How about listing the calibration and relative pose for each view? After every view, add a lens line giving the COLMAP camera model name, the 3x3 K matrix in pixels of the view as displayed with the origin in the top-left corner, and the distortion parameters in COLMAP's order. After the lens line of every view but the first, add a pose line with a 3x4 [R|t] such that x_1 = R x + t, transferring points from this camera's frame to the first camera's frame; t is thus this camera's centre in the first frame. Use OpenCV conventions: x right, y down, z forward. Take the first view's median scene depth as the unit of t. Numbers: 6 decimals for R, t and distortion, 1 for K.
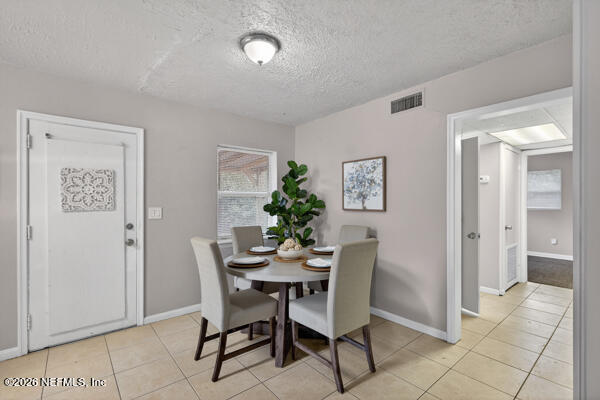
lens RADIAL K [[276.3, 0, 298.8], [0, 276.3, 200.4], [0, 0, 1]] dist [0.003670, -0.000436]
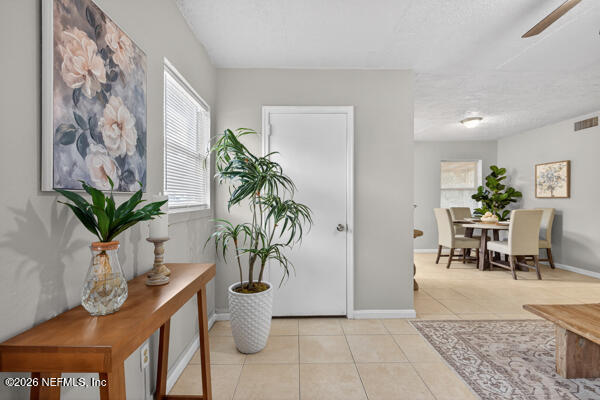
lens RADIAL K [[276.3, 0, 298.8], [0, 276.3, 200.4], [0, 0, 1]] dist [0.003670, -0.000436]
pose [[0.780134, 0.002797, -0.625606, 0.100138], [0.005186, 0.999927, 0.010938, 0.026444], [0.625591, -0.011778, 0.780062, -0.926350]]
